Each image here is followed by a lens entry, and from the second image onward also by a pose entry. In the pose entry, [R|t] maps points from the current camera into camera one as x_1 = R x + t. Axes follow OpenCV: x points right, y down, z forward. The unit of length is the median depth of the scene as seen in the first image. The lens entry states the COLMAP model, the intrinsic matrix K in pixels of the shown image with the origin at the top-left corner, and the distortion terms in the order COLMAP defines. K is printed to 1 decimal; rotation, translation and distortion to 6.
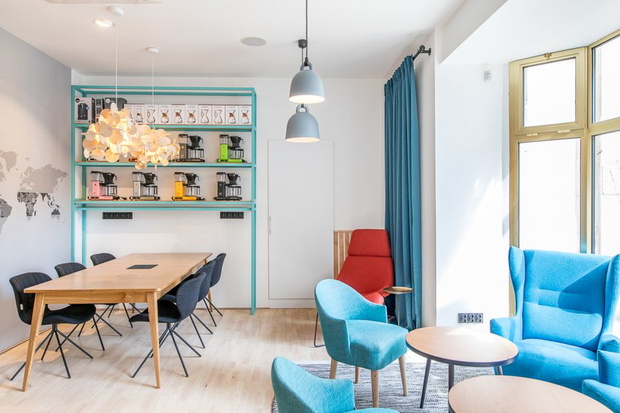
lens RADIAL K [[420.0, 0, 310.2], [0, 420.0, 201.4], [0, 0, 1]] dist [-0.001355, -0.001754]
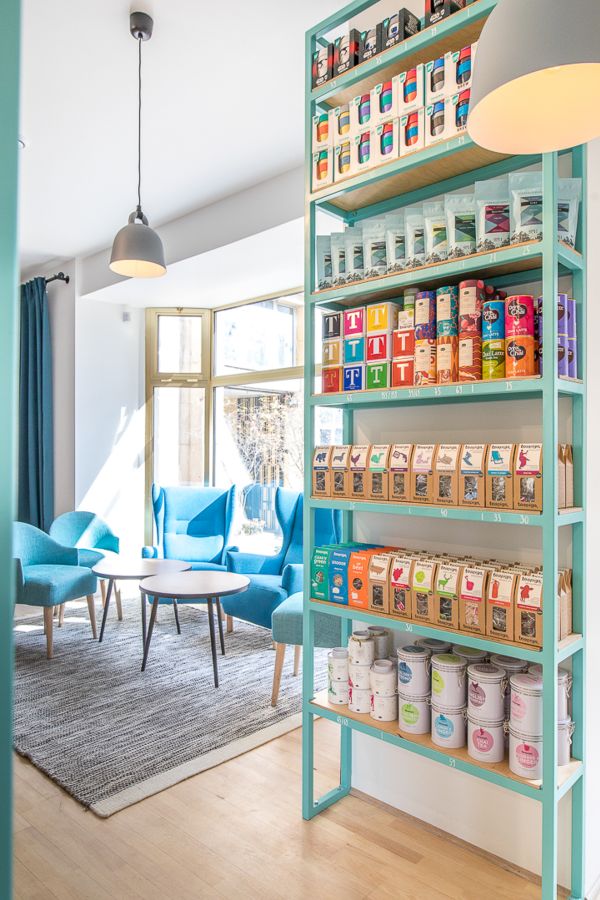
lens RADIAL K [[609.6, 0, 298.8], [0, 609.6, 451.4], [0, 0, 1]] dist [-0.001355, -0.001754]
pose [[0.711365, 0.012497, 0.702712, -0.318949], [-0.004904, 0.999906, -0.012818, 0.038400], [-0.702806, 0.005672, 0.711359, -0.336587]]
